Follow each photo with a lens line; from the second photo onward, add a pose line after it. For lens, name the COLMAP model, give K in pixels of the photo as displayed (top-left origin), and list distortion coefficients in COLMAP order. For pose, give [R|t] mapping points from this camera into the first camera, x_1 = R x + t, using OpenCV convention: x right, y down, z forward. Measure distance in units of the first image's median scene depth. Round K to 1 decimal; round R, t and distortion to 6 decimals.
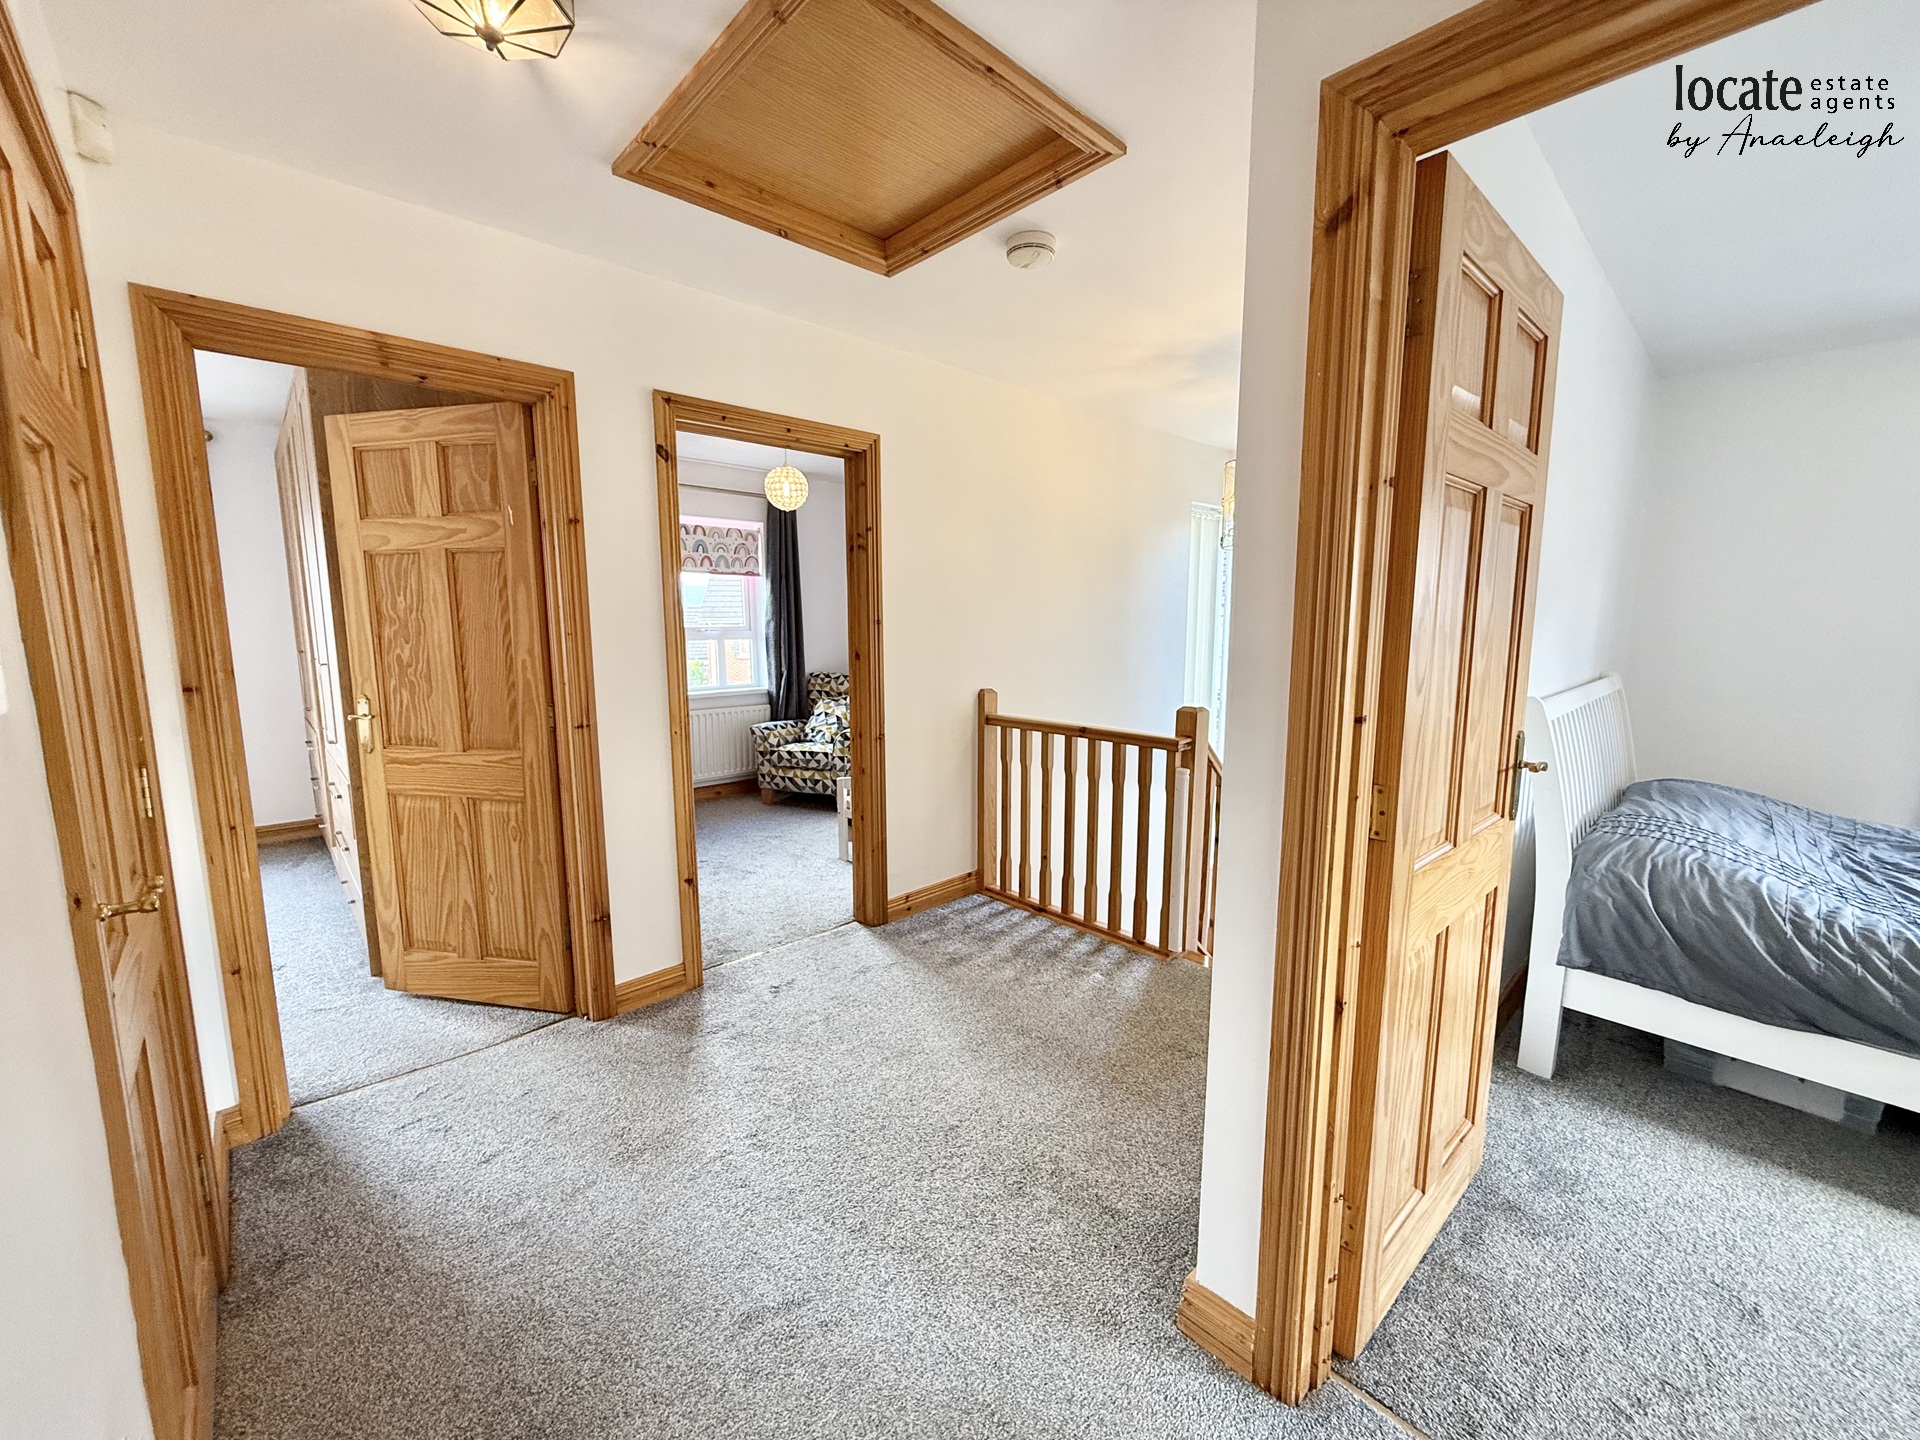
lens RADIAL K [[759.7, 0, 950.6], [0, 759.7, 726.6], [0, 0, 1]] dist [-0.002478, 0.000105]
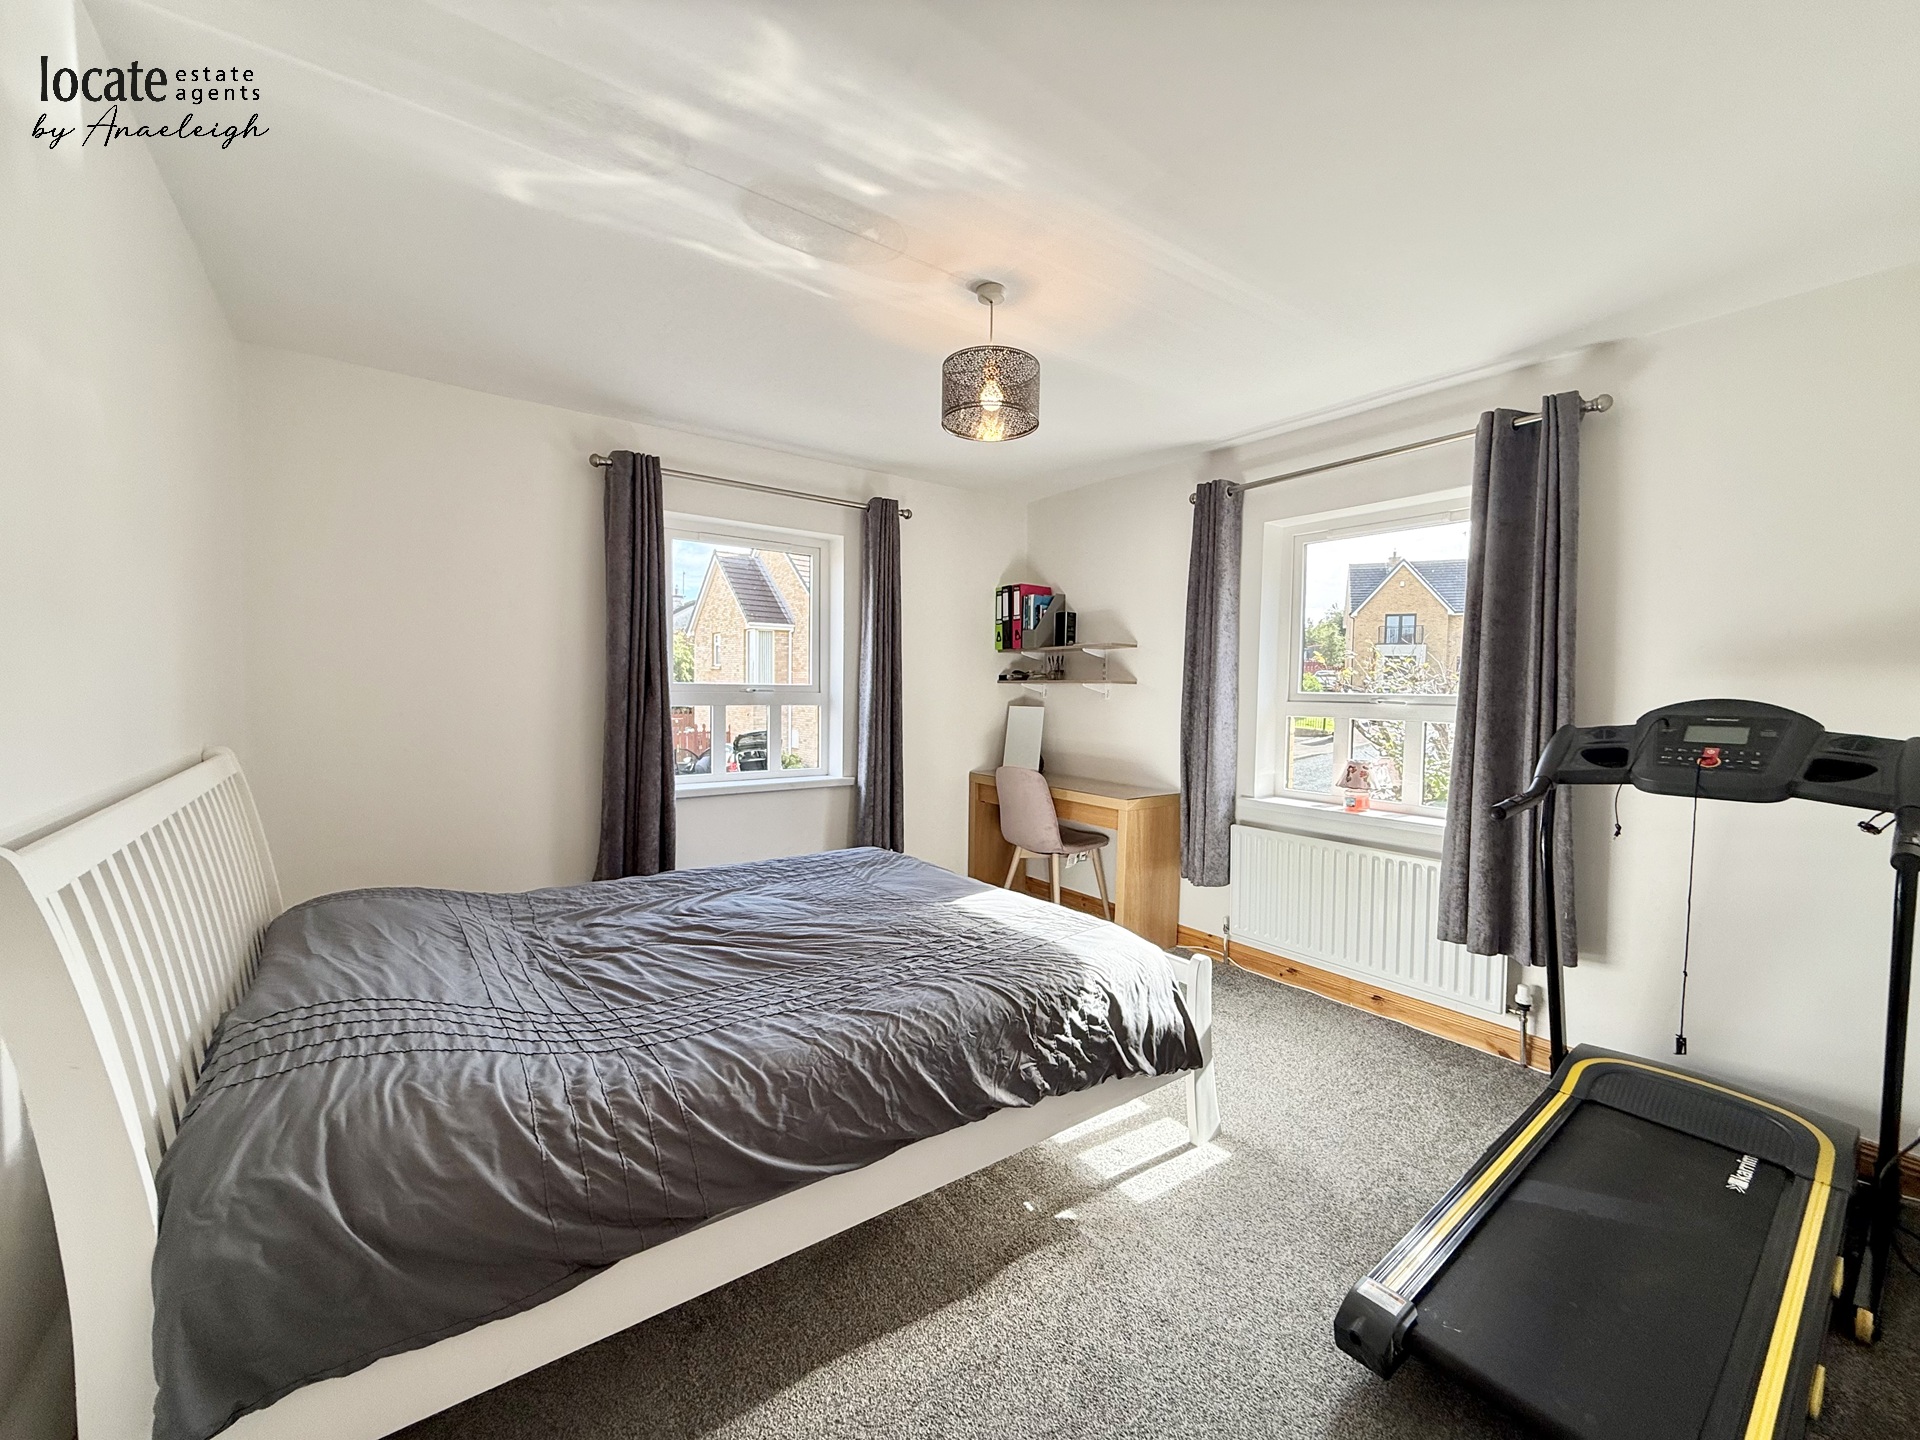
lens RADIAL K [[759.7, 0, 948.9], [0, 759.7, 726.4], [0, 0, 1]] dist [-0.002478, 0.000105]
pose [[0.108635, -0.046903, 0.992975, 0.361039], [0.119760, 0.992228, 0.033766, -0.044624], [-0.986841, 0.115251, 0.113408, 0.377446]]
